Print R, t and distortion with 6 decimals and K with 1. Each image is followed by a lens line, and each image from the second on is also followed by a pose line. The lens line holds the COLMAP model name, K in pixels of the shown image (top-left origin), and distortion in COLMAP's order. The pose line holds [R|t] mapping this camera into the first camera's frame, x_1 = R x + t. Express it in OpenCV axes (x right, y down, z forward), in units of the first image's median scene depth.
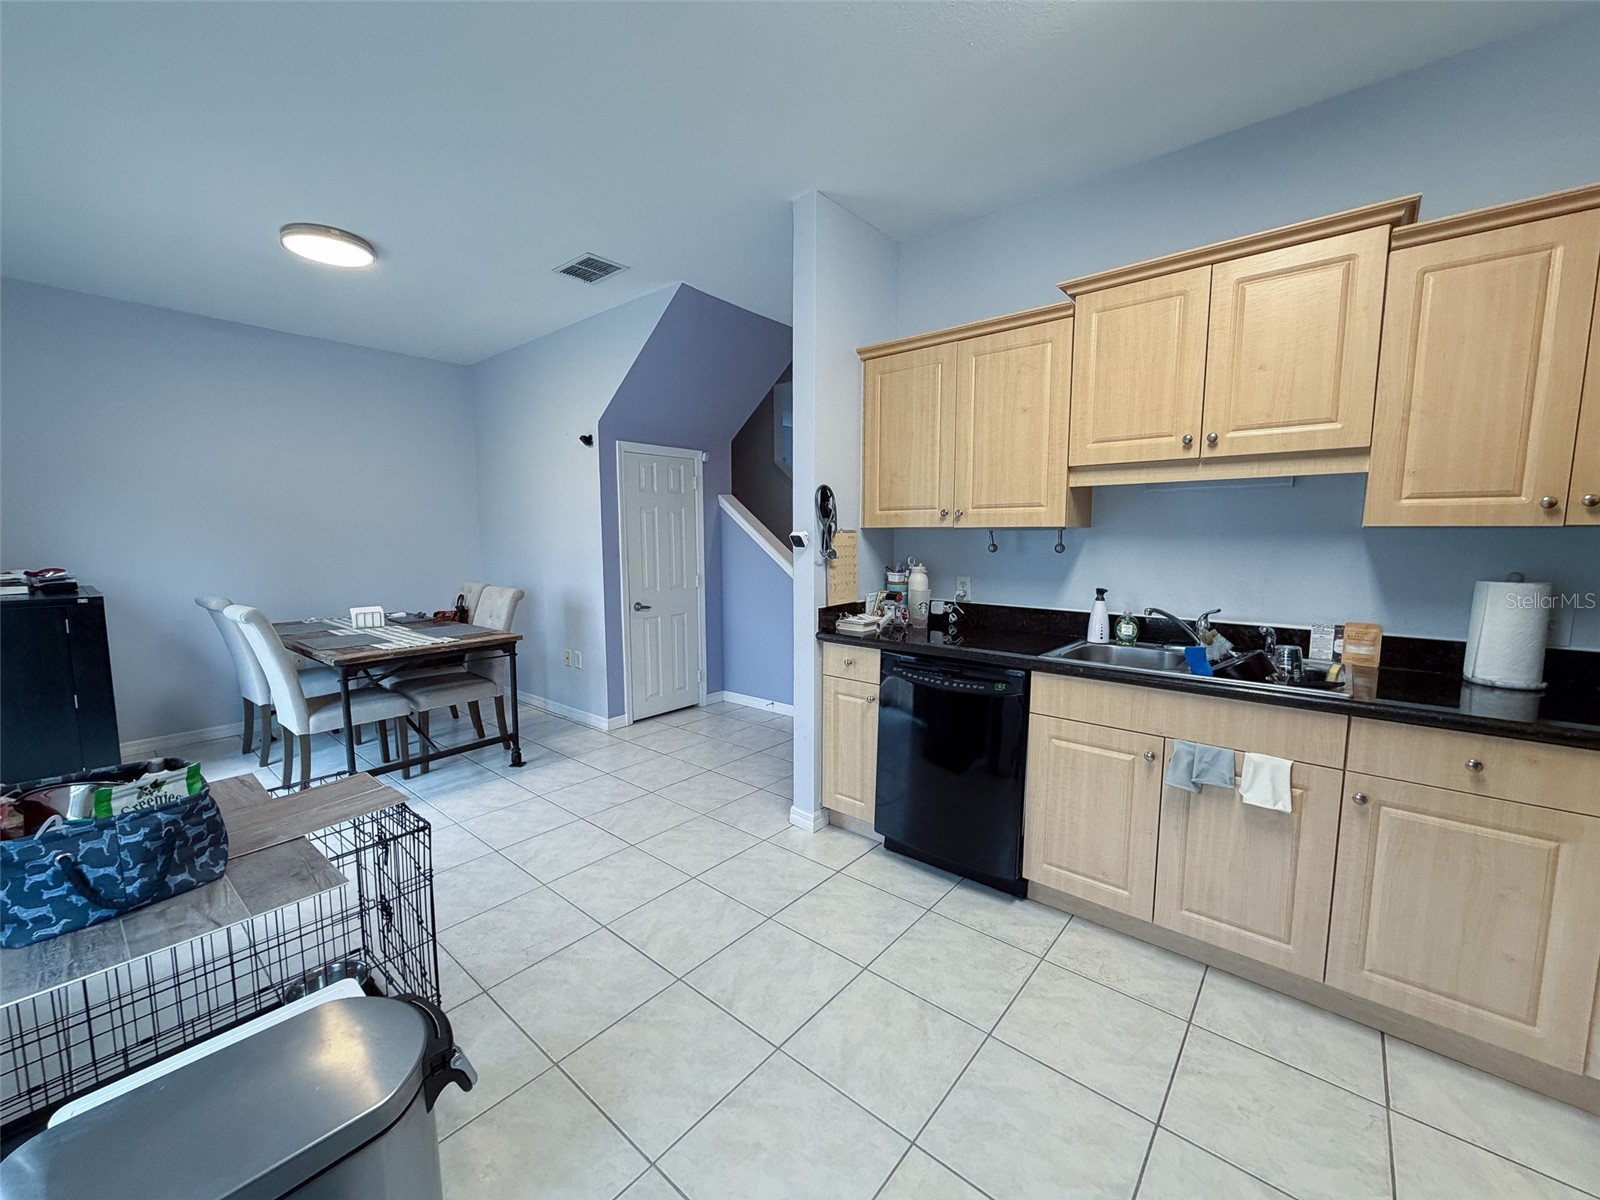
lens RADIAL K [[638.7, 0, 798.1], [0, 638.7, 599.4], [0, 0, 1]] dist [0.002604, -0.000317]
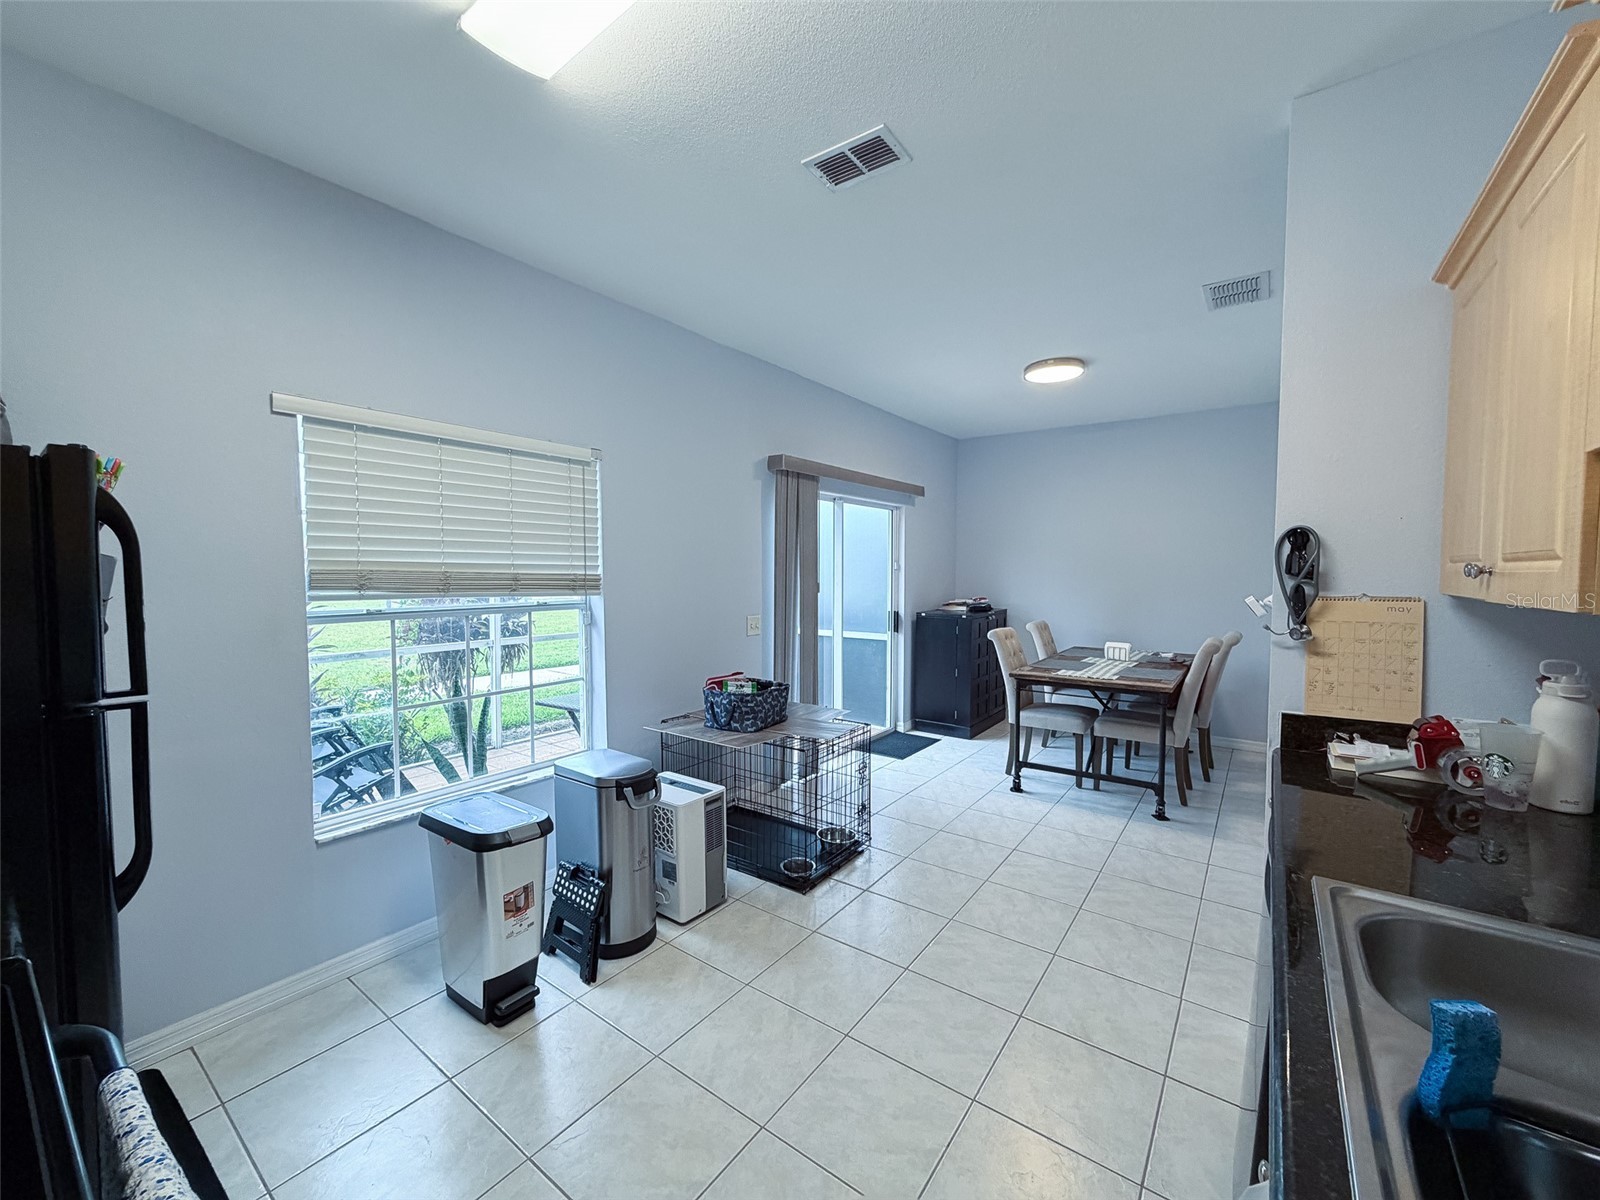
lens RADIAL K [[638.7, 0, 798.1], [0, 638.7, 599.4], [0, 0, 1]] dist [0.002604, -0.000317]
pose [[0.070335, 0.051954, -0.996170, 0.790167], [-0.108578, 0.993108, 0.044128, -0.095953], [0.991597, 0.105058, 0.075491, 0.537254]]
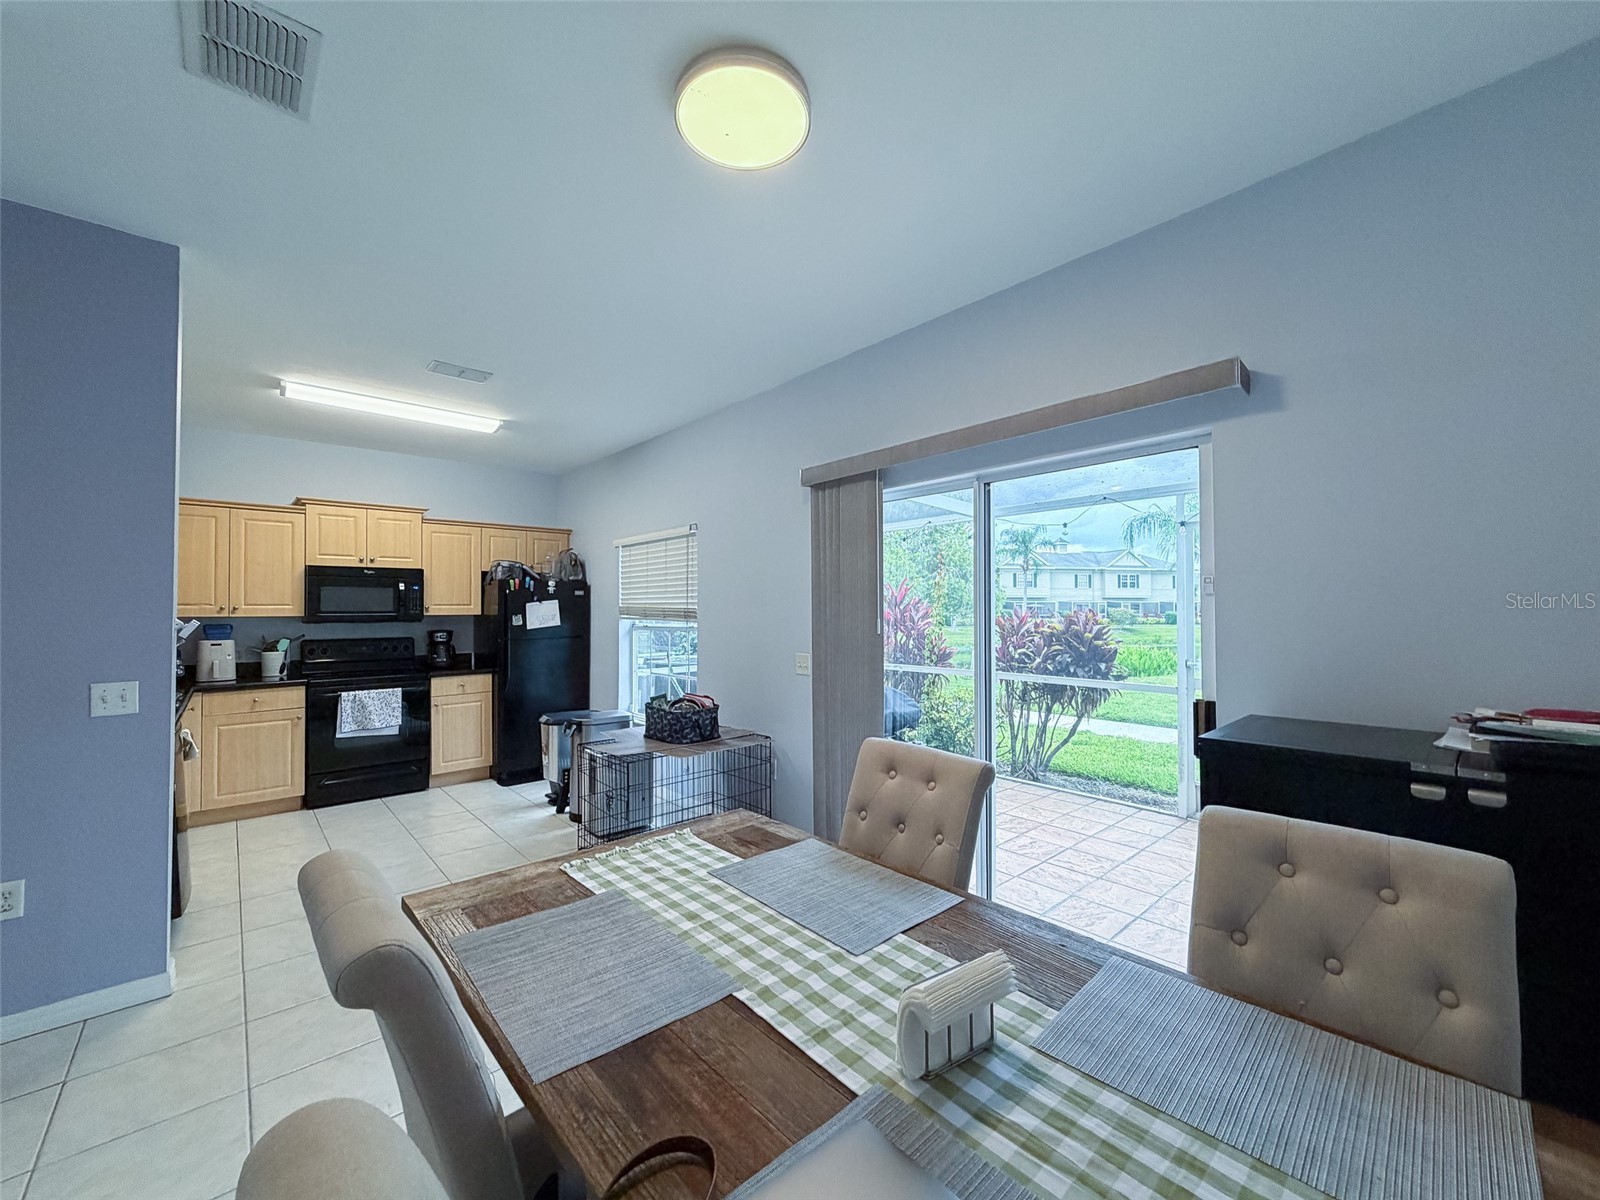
lens RADIAL K [[638.7, 0, 798.1], [0, 638.7, 599.4], [0, 0, 1]] dist [0.002604, -0.000317]
pose [[-0.991061, 0.009926, 0.133040, -1.123619], [0.021068, 0.996360, 0.082604, -0.224540], [-0.131736, 0.084668, -0.987662, 2.088689]]
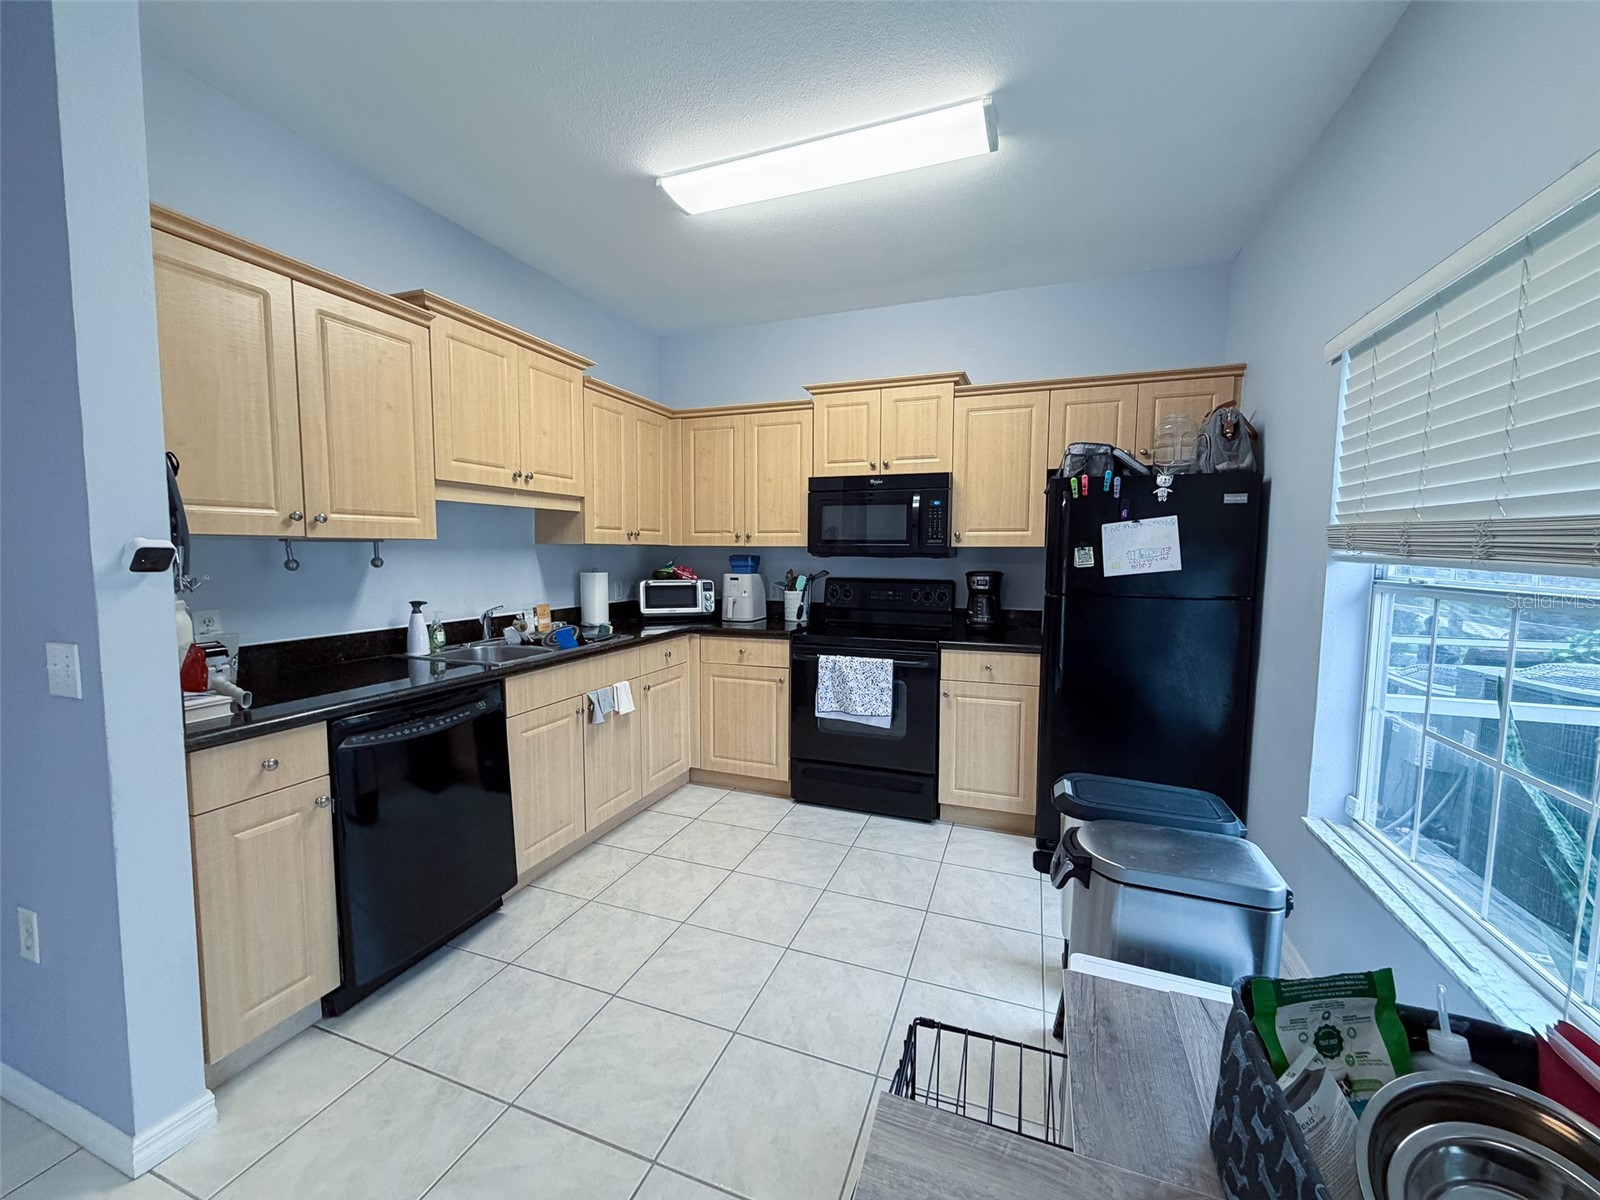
lens RADIAL K [[638.7, 0, 798.1], [0, 638.7, 599.4], [0, 0, 1]] dist [0.002604, -0.000317]
pose [[-0.342349, -0.074115, 0.936645, -0.737508], [0.091306, 0.989542, 0.111673, -0.085199], [-0.935126, 0.123752, -0.332002, 0.853447]]
